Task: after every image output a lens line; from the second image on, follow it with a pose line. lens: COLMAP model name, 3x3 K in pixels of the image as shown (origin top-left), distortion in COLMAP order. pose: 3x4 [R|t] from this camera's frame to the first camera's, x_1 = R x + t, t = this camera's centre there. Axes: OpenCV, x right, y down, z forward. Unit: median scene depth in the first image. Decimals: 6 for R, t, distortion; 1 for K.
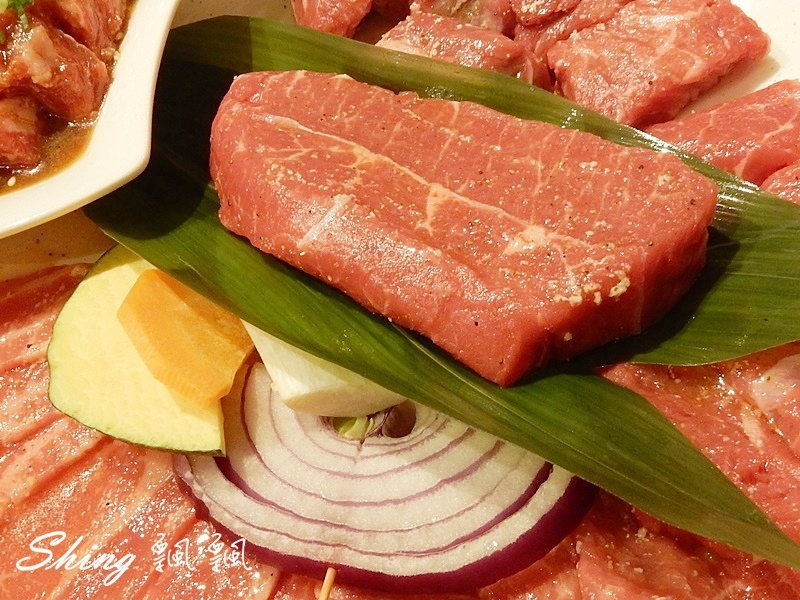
lens RADIAL K [[1575.8, 0, 397.6], [0, 1575.8, 293.9], [0, 0, 1]] dist [0.007206, 0.000000]
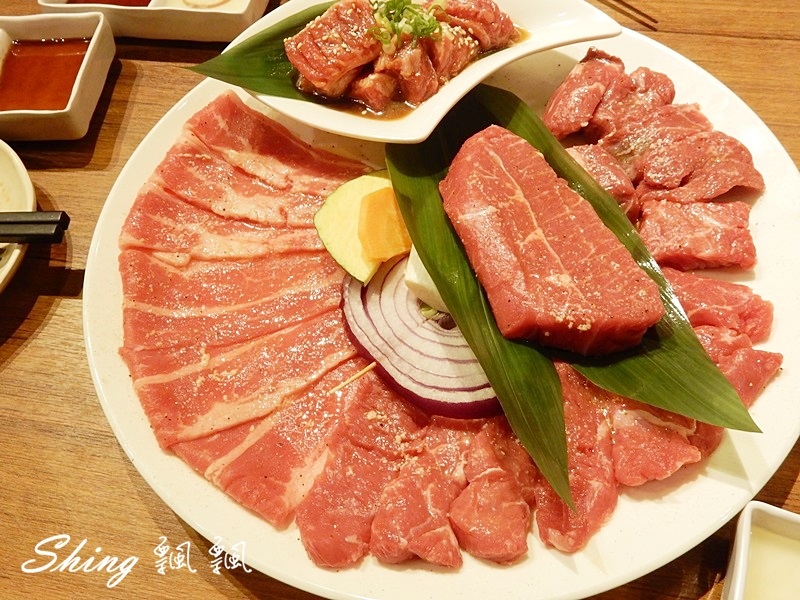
lens RADIAL K [[1575.8, 0, 399.9], [0, 1575.8, 302.8], [0, 0, 1]] dist [0.007206, 0.000000]
pose [[0.789351, 0.540704, -0.290800, 0.486300], [-0.527555, 0.839639, 0.129198, -0.151017], [0.314025, 0.051430, 0.948021, -0.817665]]
